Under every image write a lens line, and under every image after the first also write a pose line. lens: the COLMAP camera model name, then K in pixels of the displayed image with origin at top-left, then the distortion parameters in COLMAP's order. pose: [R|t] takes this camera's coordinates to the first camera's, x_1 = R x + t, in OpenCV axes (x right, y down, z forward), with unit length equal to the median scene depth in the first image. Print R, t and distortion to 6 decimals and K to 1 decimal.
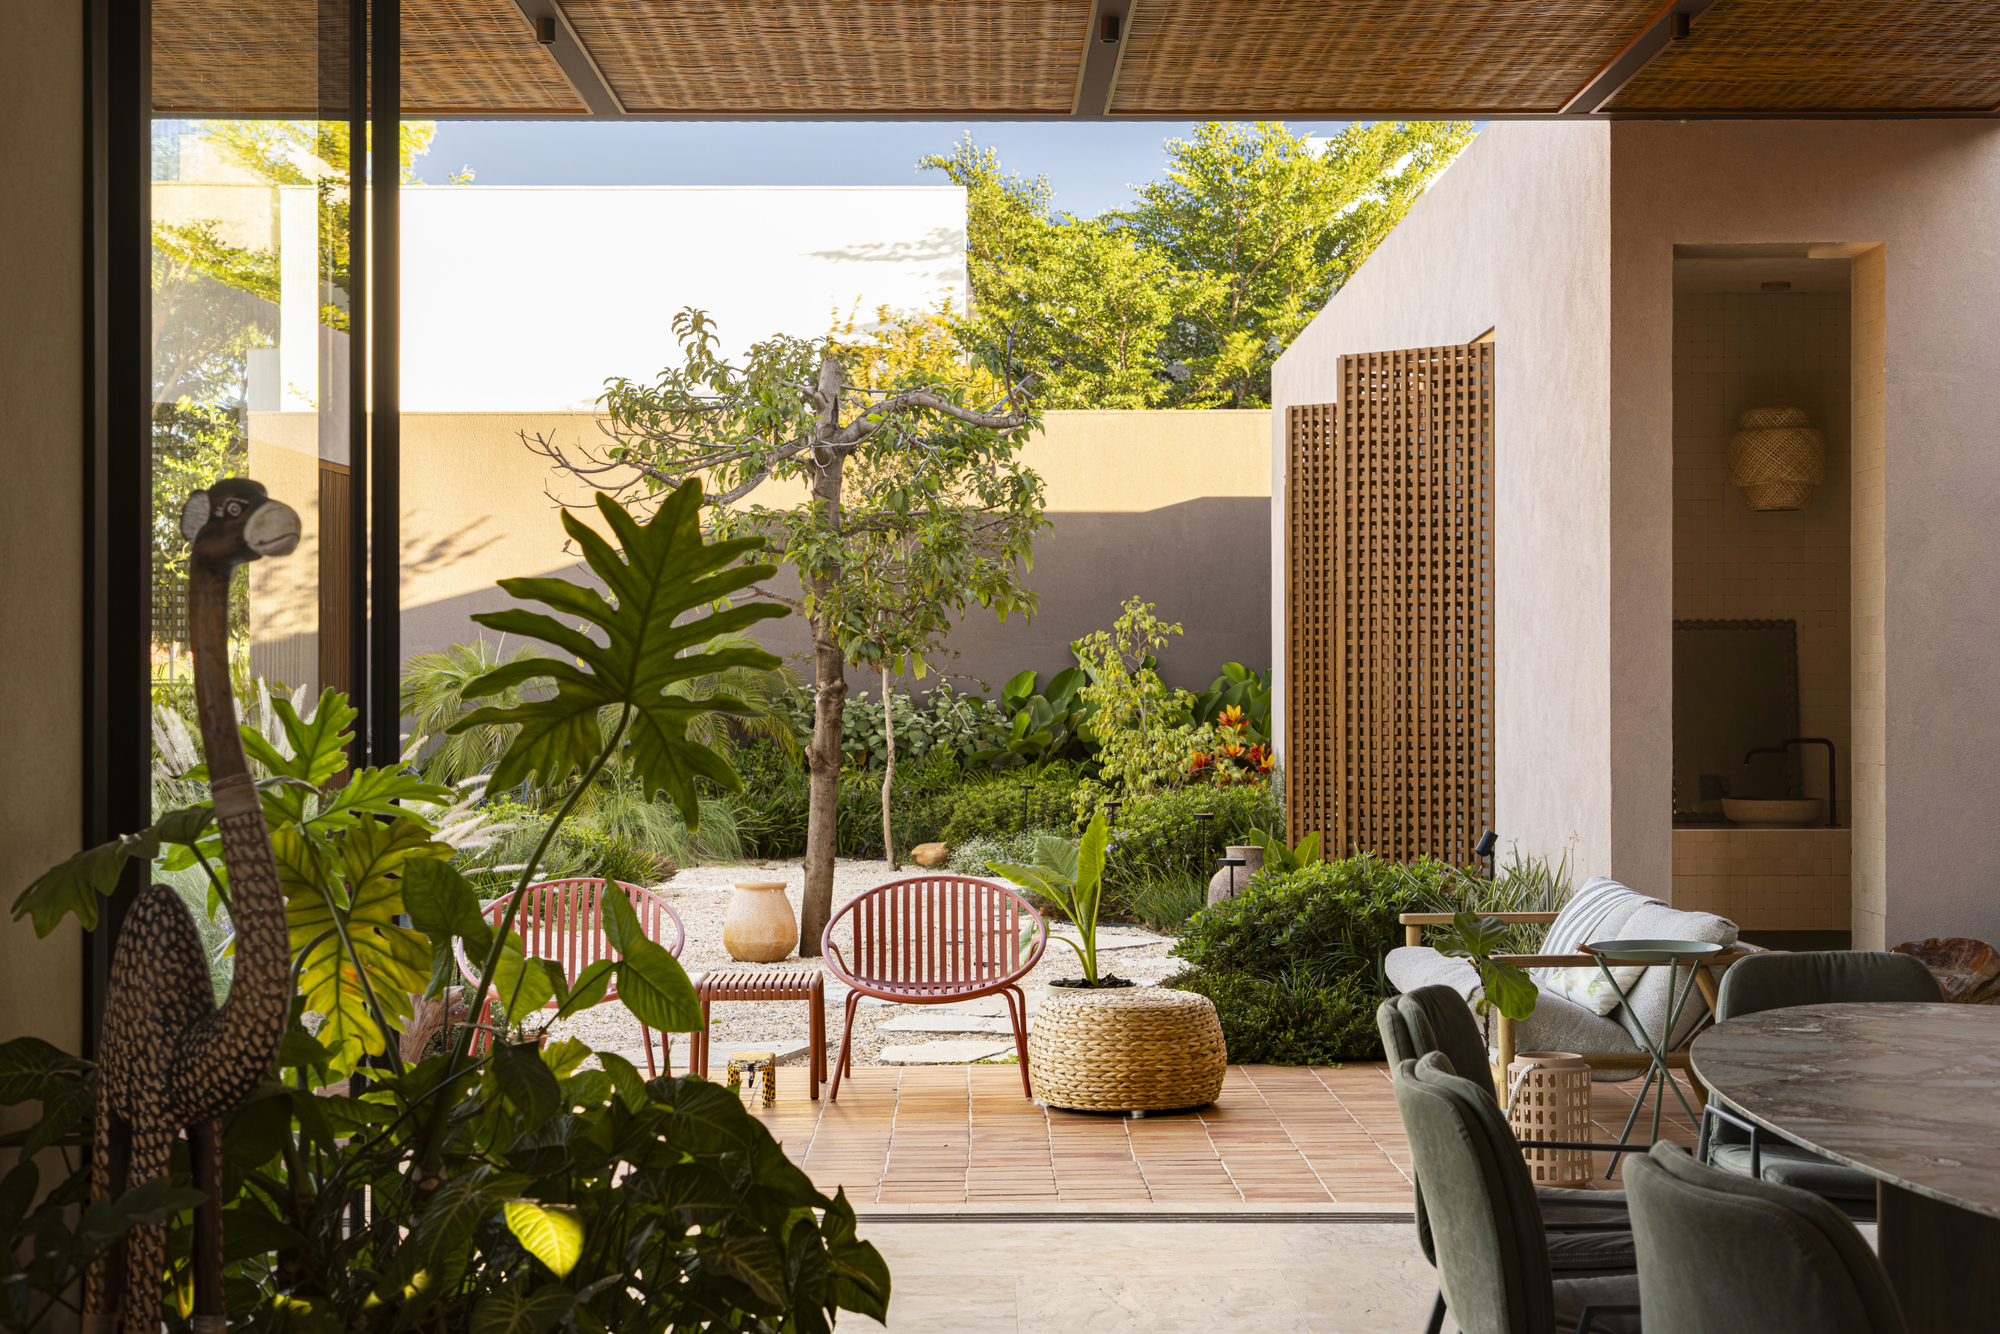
lens RADIAL K [[4620.6, 0, 999.7], [0, 4620.6, 665.2], [0, 0, 1]] dist [0.355887, 0.000000]
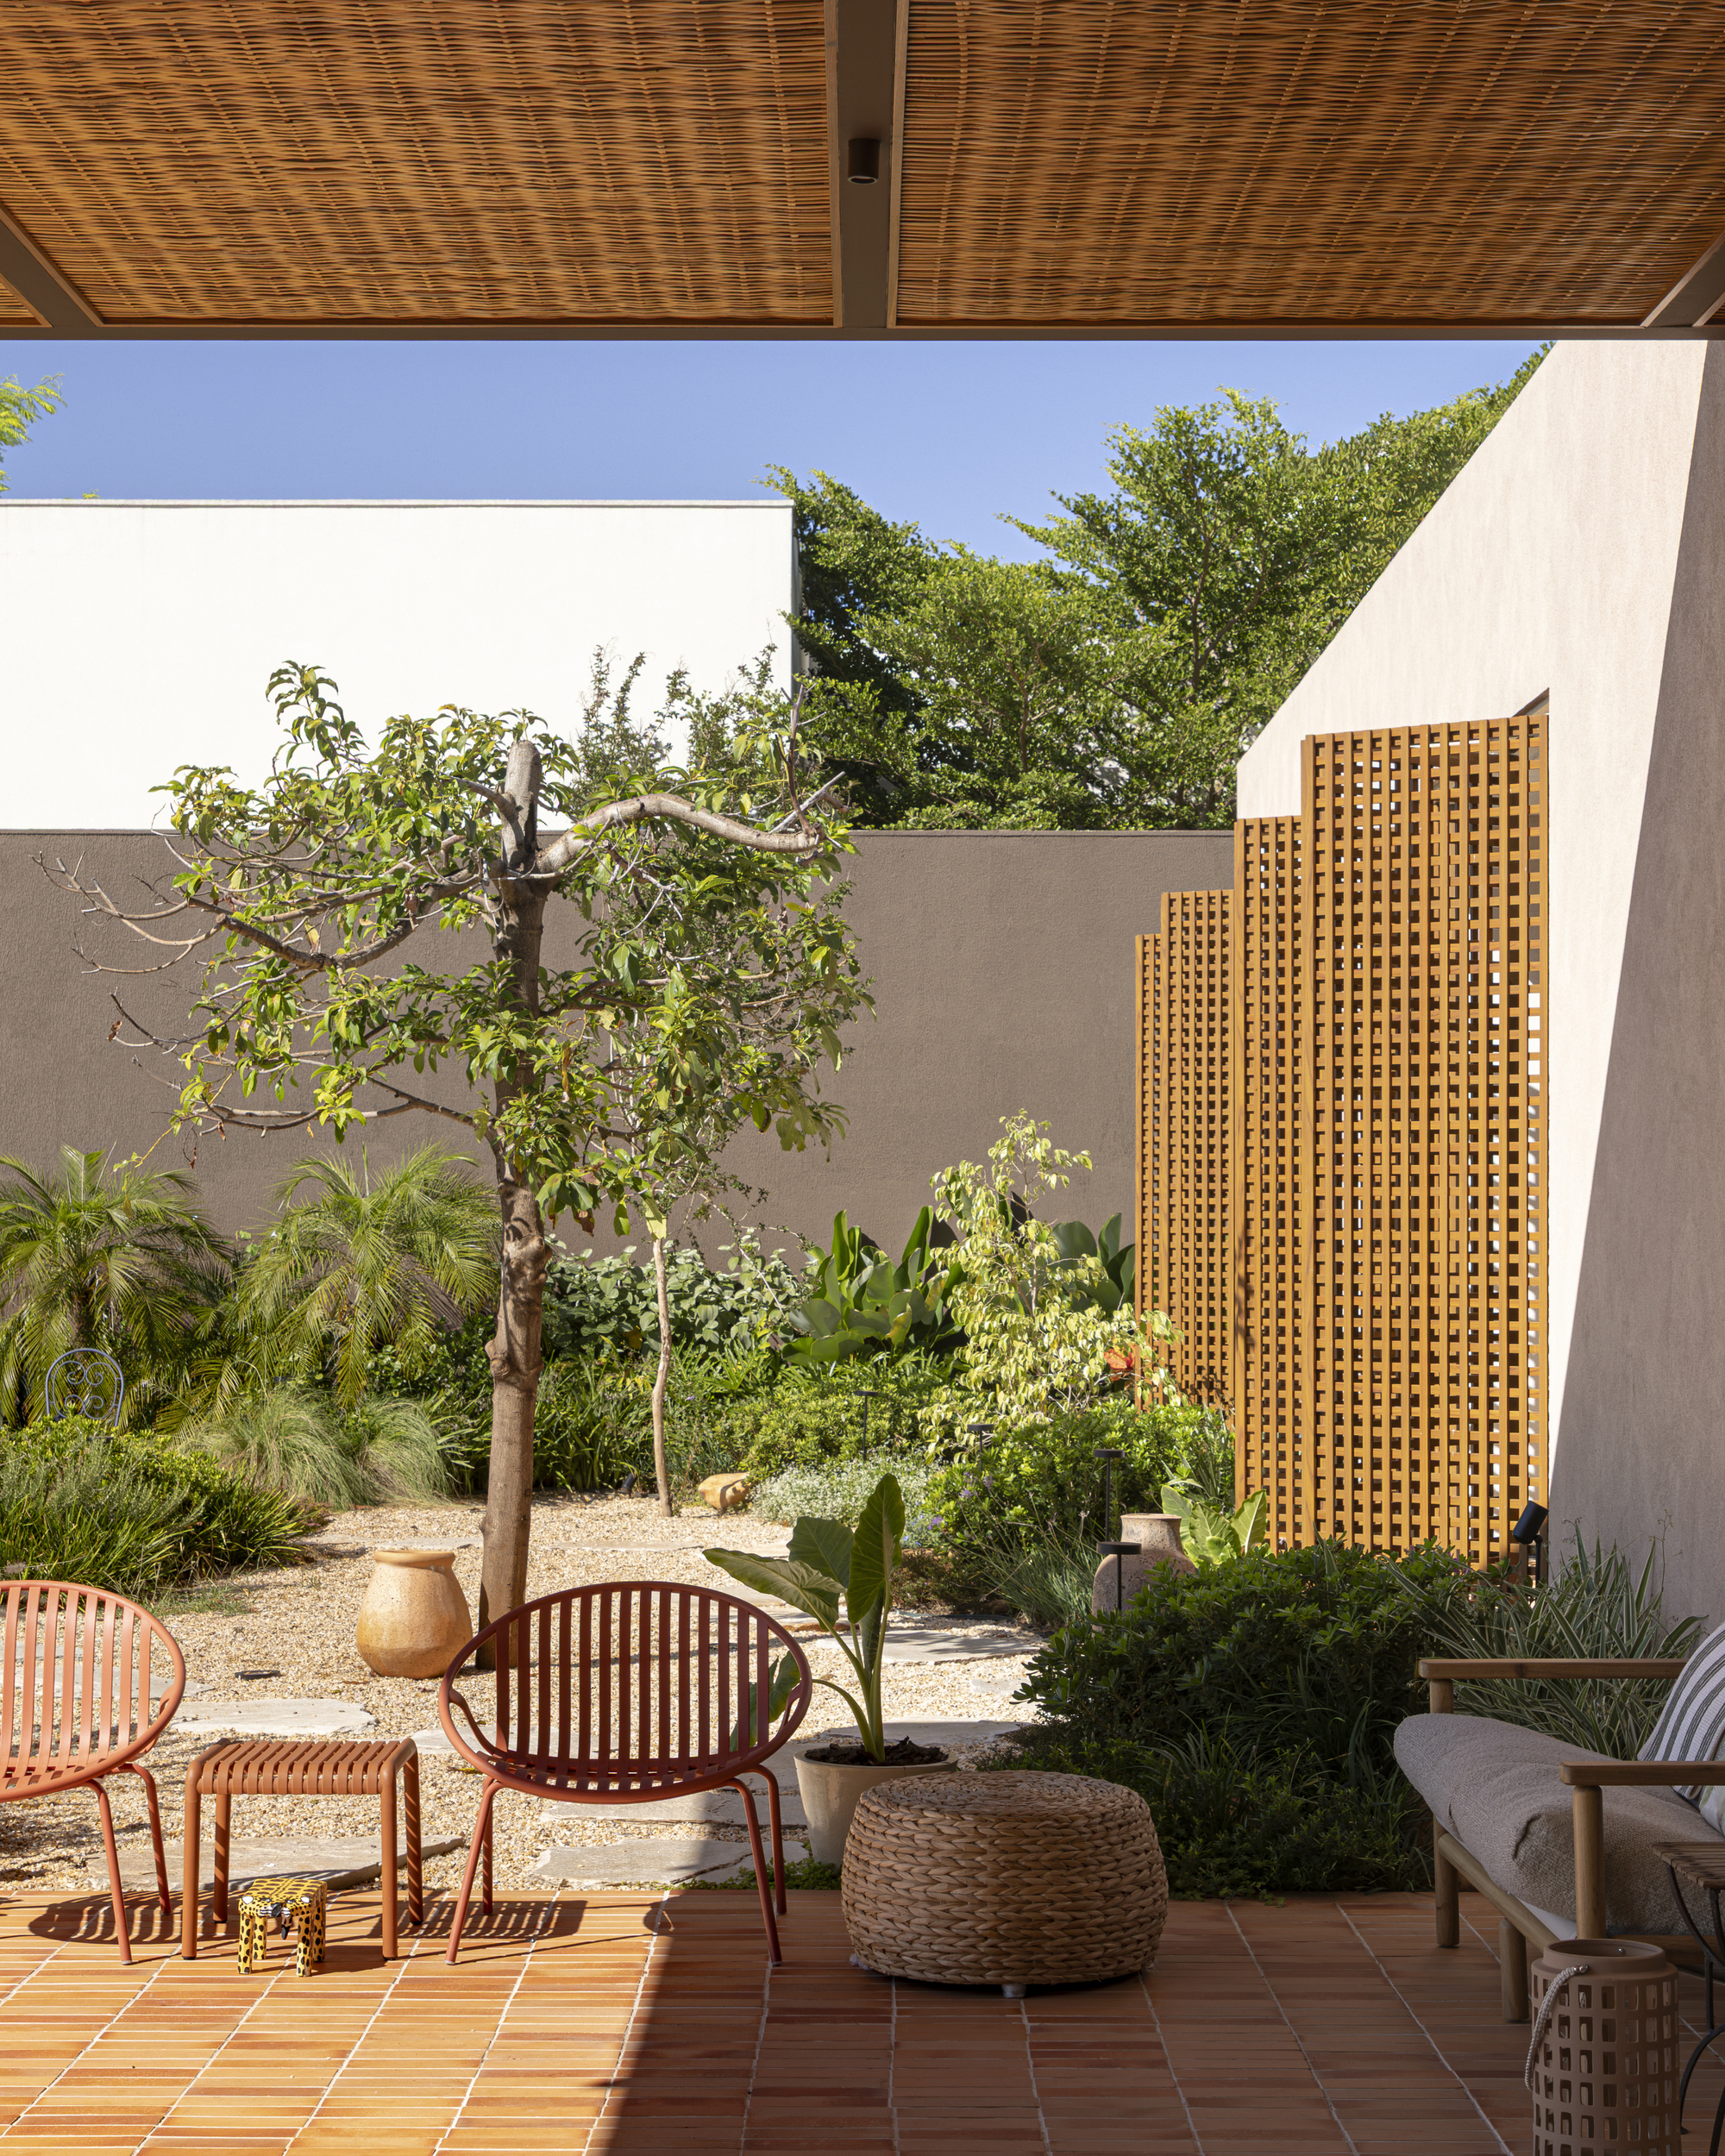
lens RADIAL K [[5188.6, 0, 862.4], [0, 5188.6, 1078.5], [0, 0, 1]] dist [0.137551, 0.000000]
pose [[0.998934, 0.005925, -0.045775, 0.046108], [-0.006561, 0.999884, -0.013756, -0.010248], [0.045688, 0.014041, 0.998857, 0.294255]]
